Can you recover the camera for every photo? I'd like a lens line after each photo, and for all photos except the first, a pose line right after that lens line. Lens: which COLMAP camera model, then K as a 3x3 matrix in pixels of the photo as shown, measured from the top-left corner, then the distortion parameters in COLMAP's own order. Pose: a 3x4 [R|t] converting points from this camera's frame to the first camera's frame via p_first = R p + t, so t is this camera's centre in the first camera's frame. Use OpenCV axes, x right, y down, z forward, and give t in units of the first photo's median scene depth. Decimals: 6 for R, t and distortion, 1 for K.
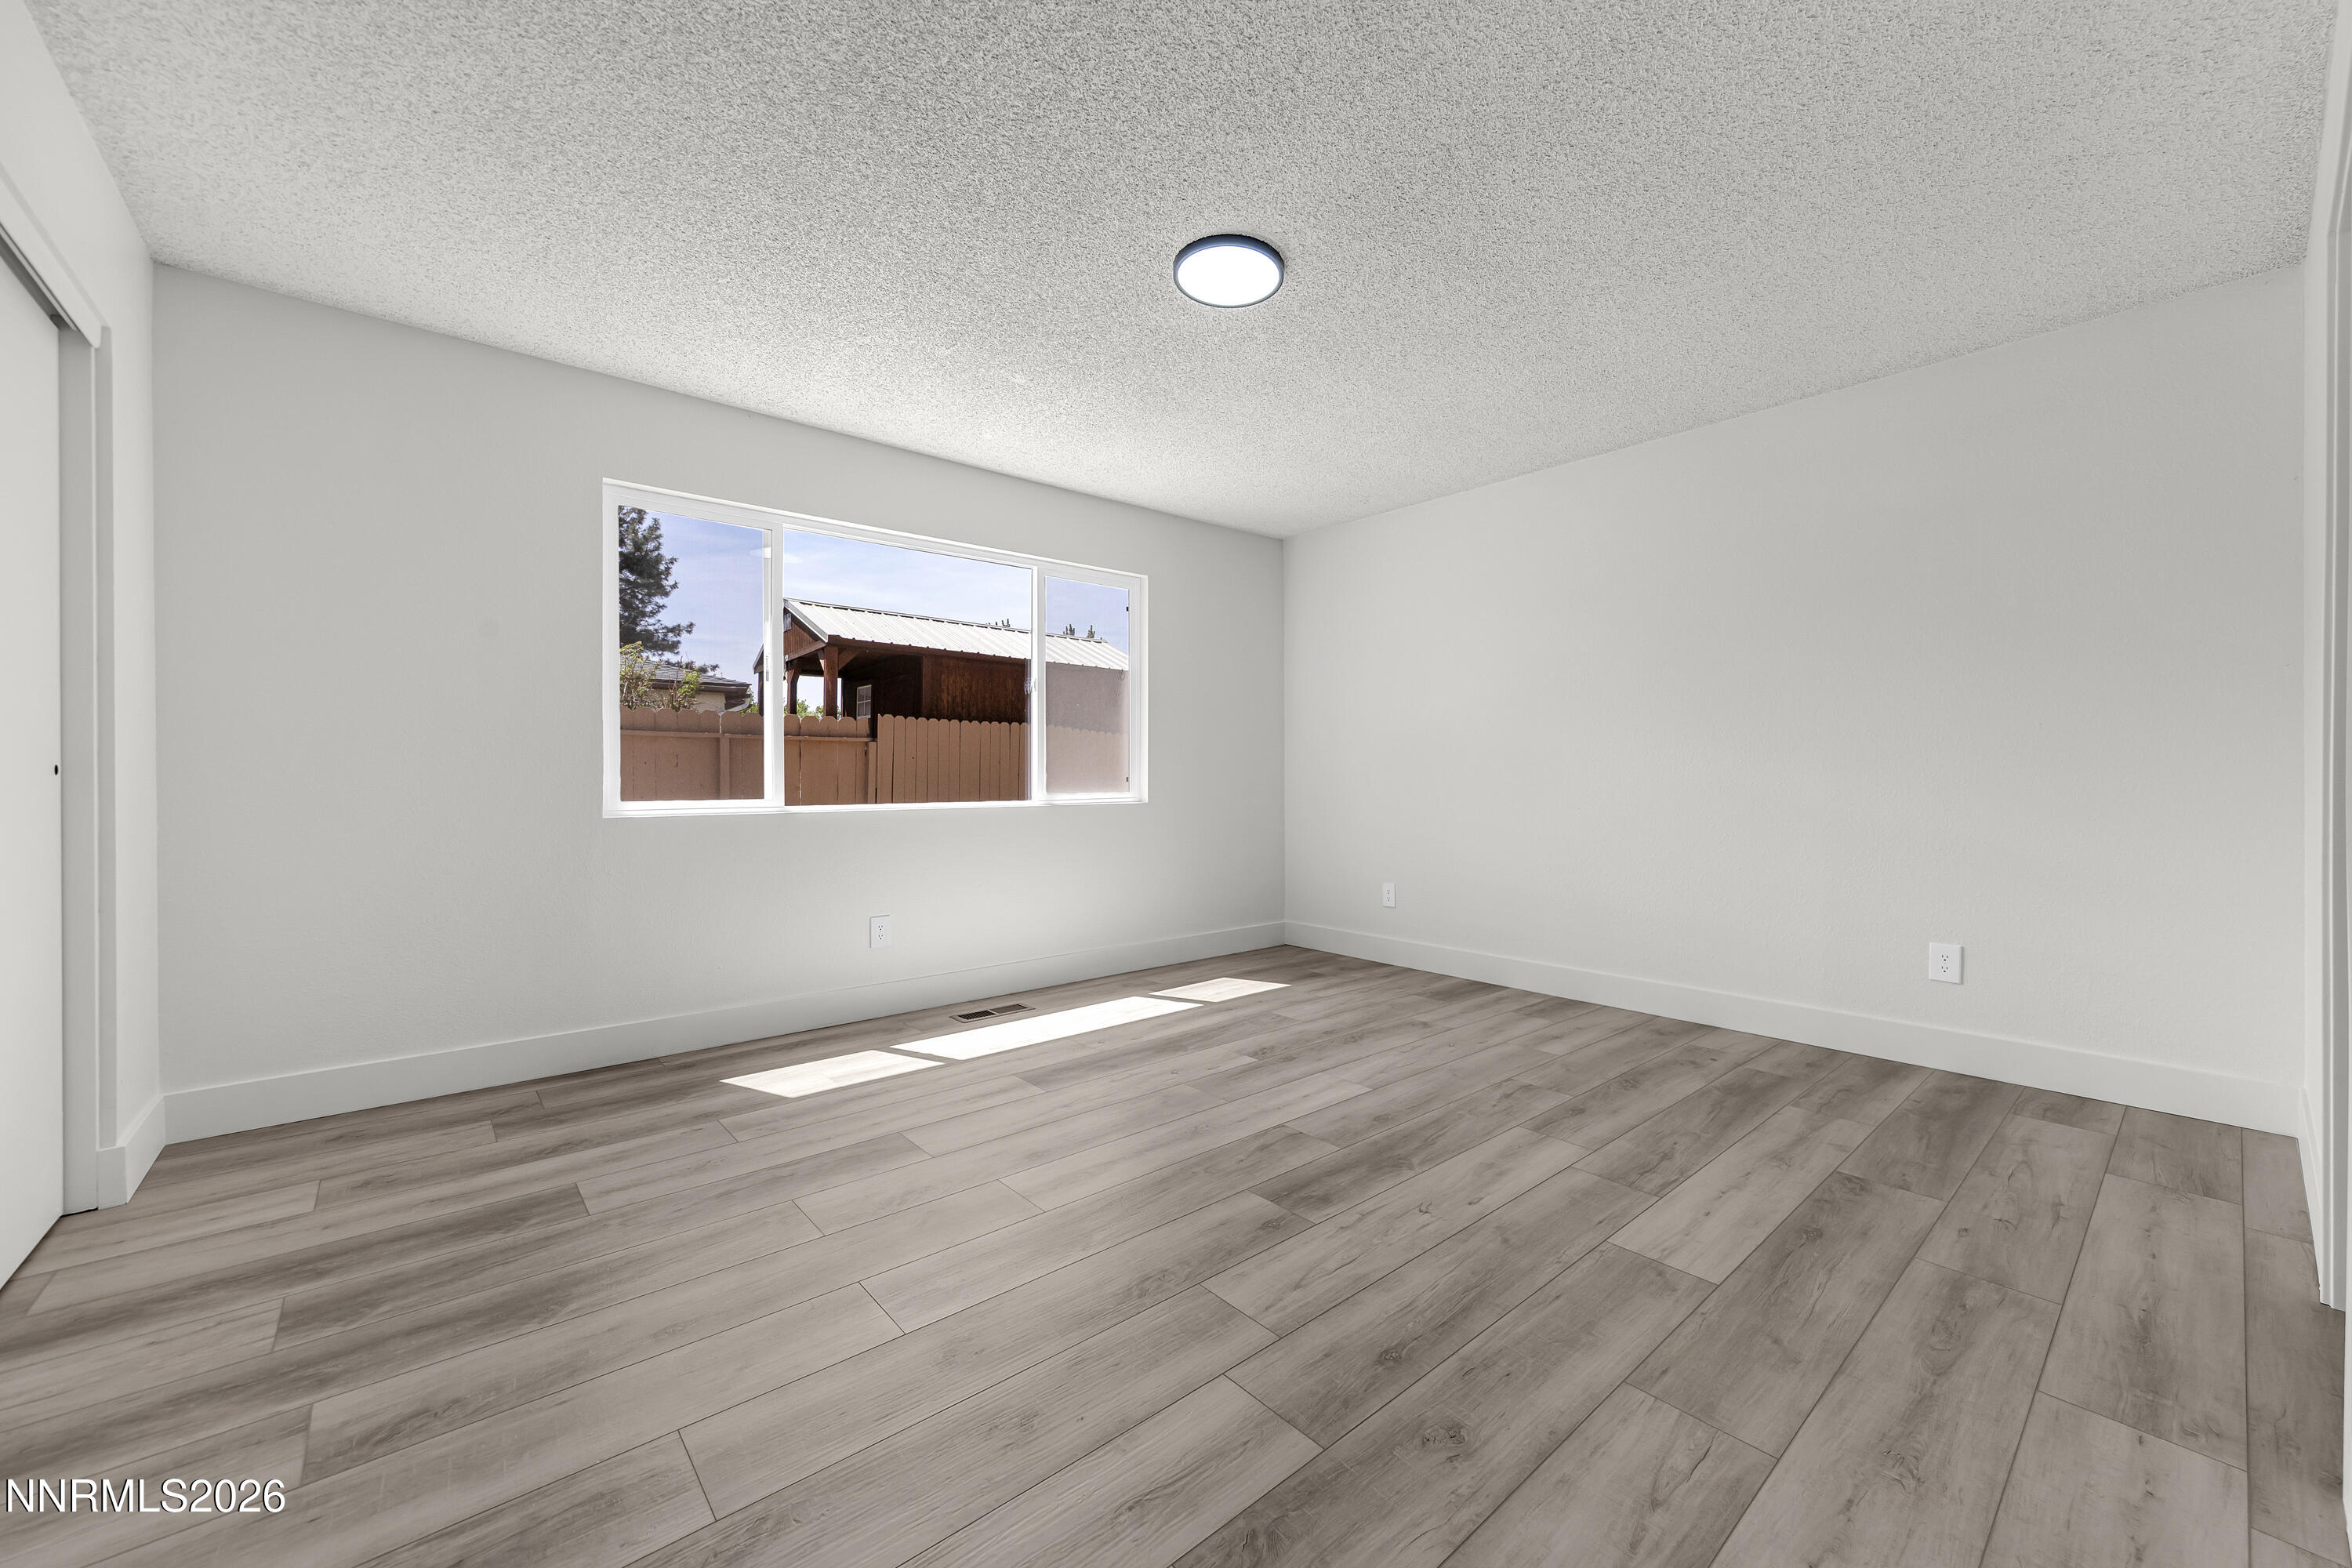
lens RADIAL K [[930.4, 0, 1178.6], [0, 930.4, 780.6], [0, 0, 1]] dist [0.002136, 0.000202]
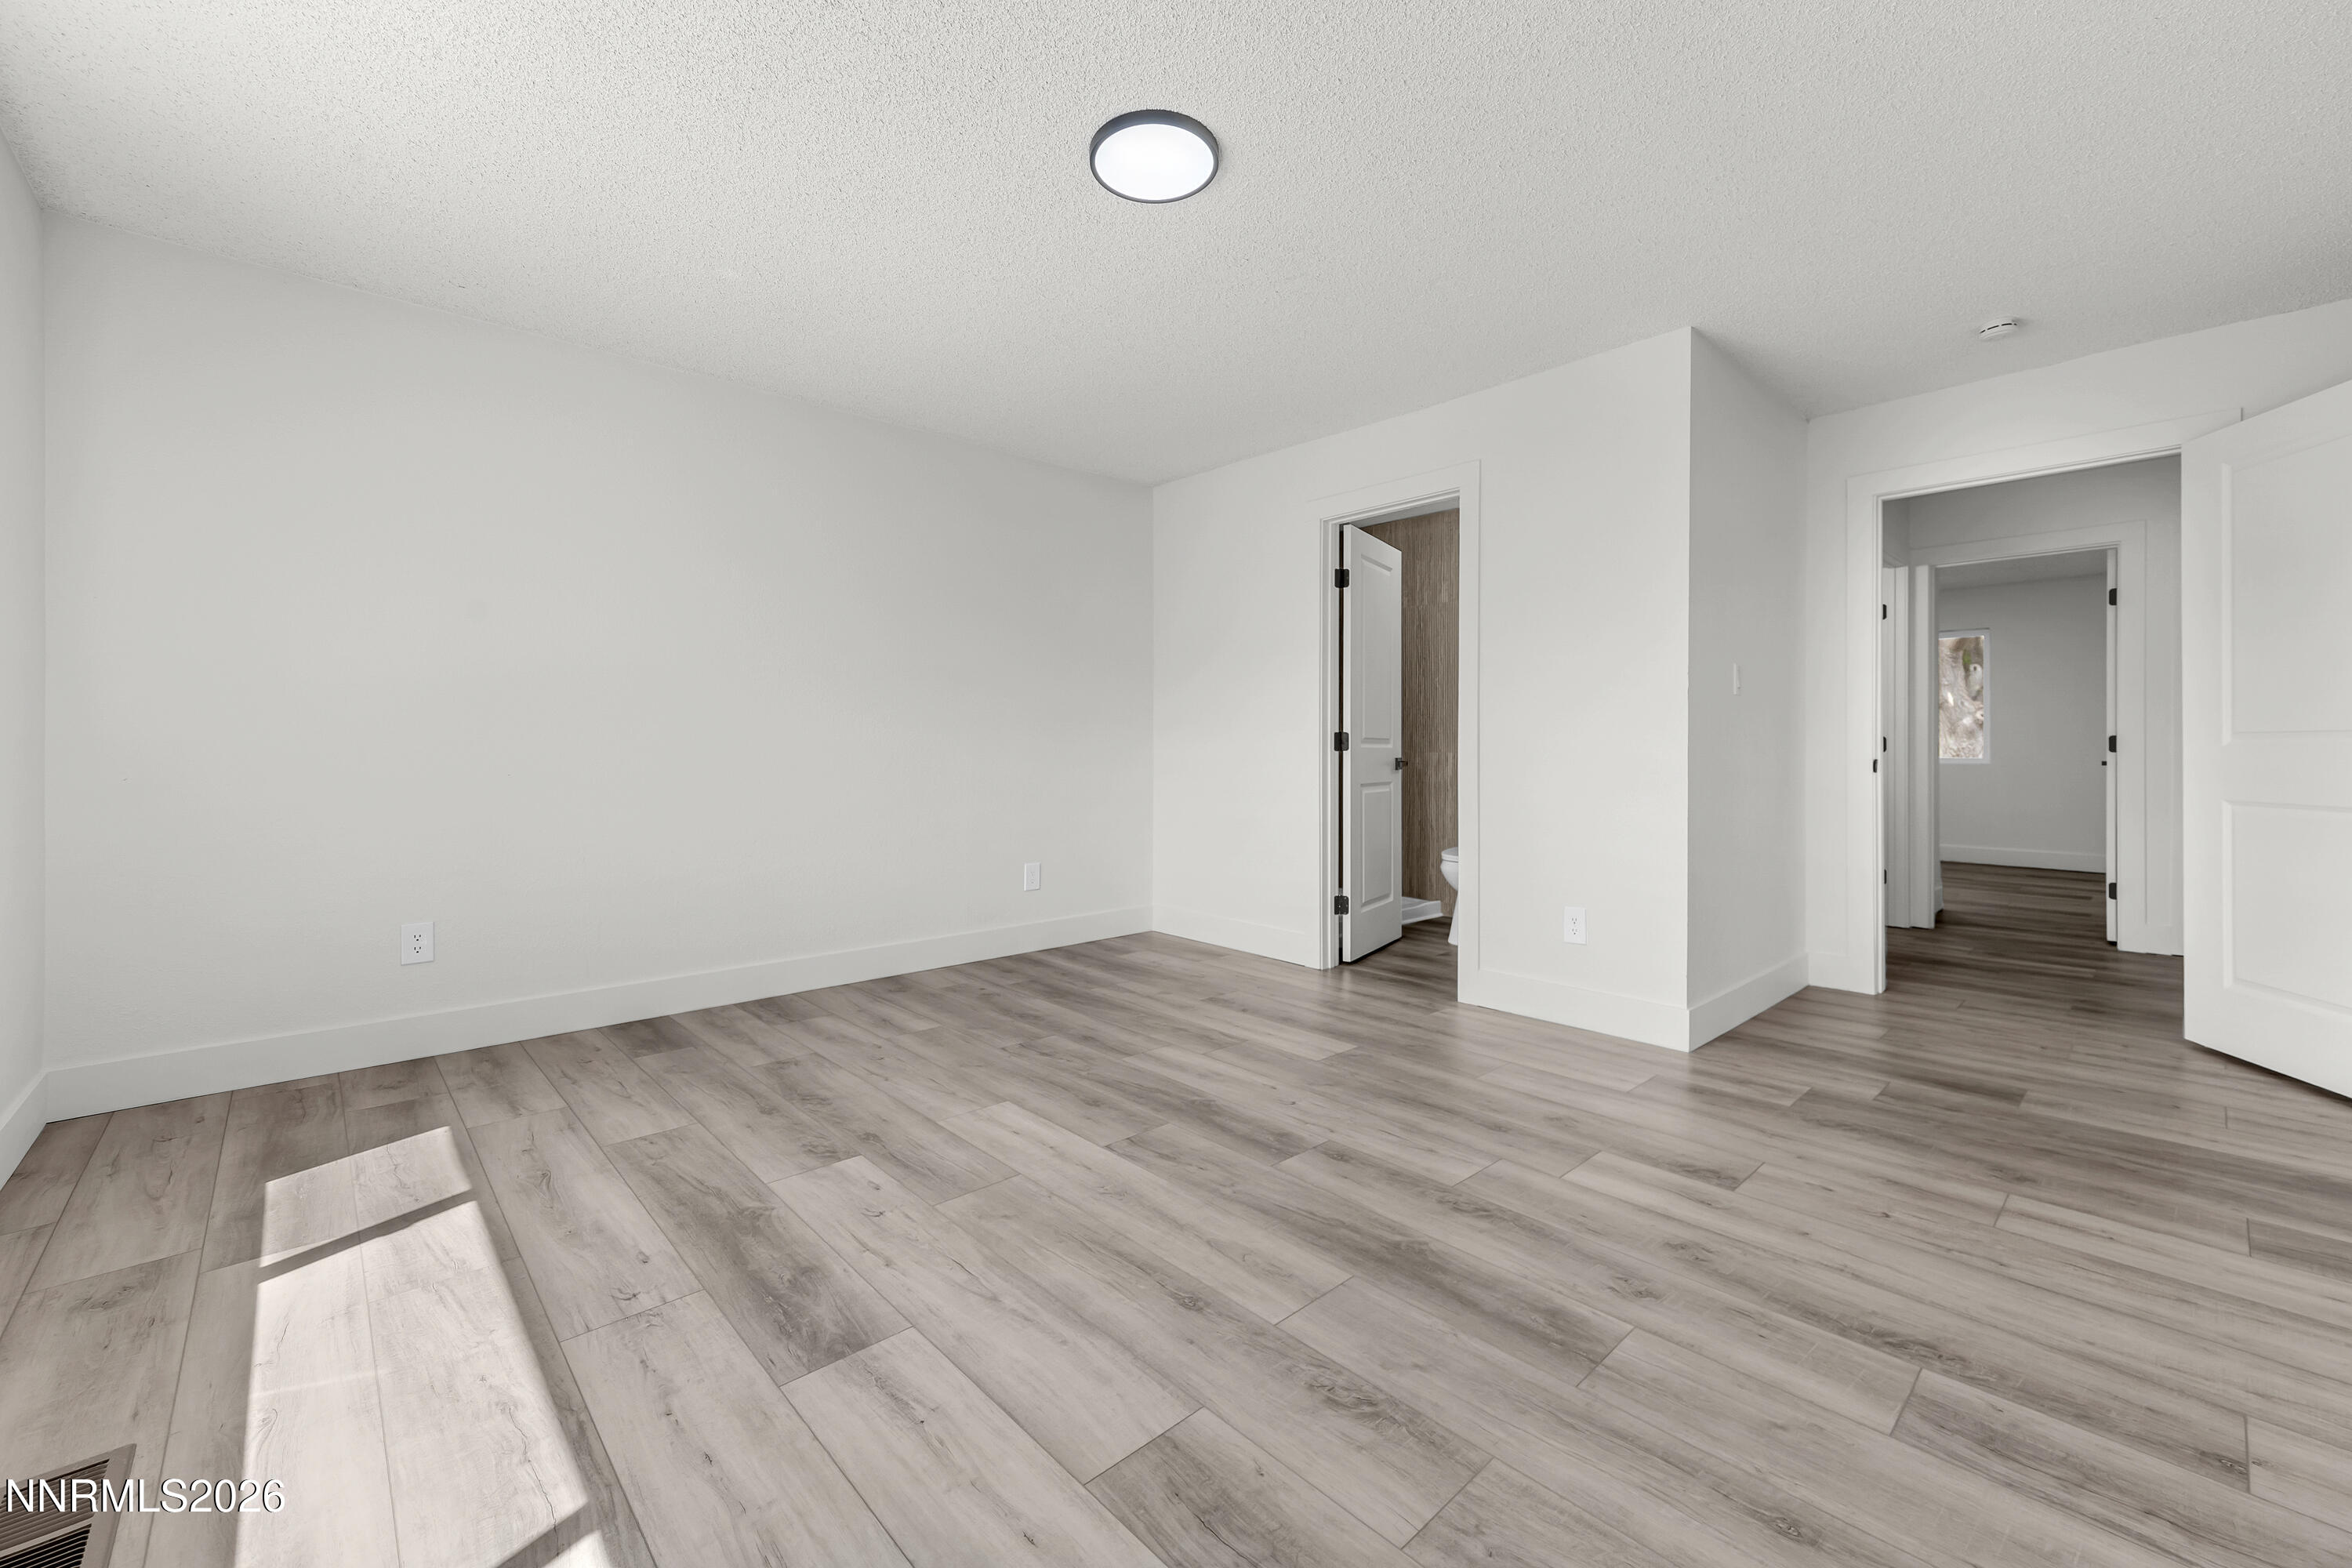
lens RADIAL K [[930.4, 0, 1219.1], [0, 930.4, 772.1], [0, 0, 1]] dist [0.002136, 0.000202]
pose [[-0.064774, -0.025565, 0.997572, -0.707513], [0.003580, 0.999659, 0.025851, -0.010837], [-0.997894, 0.005246, -0.064660, 0.861209]]
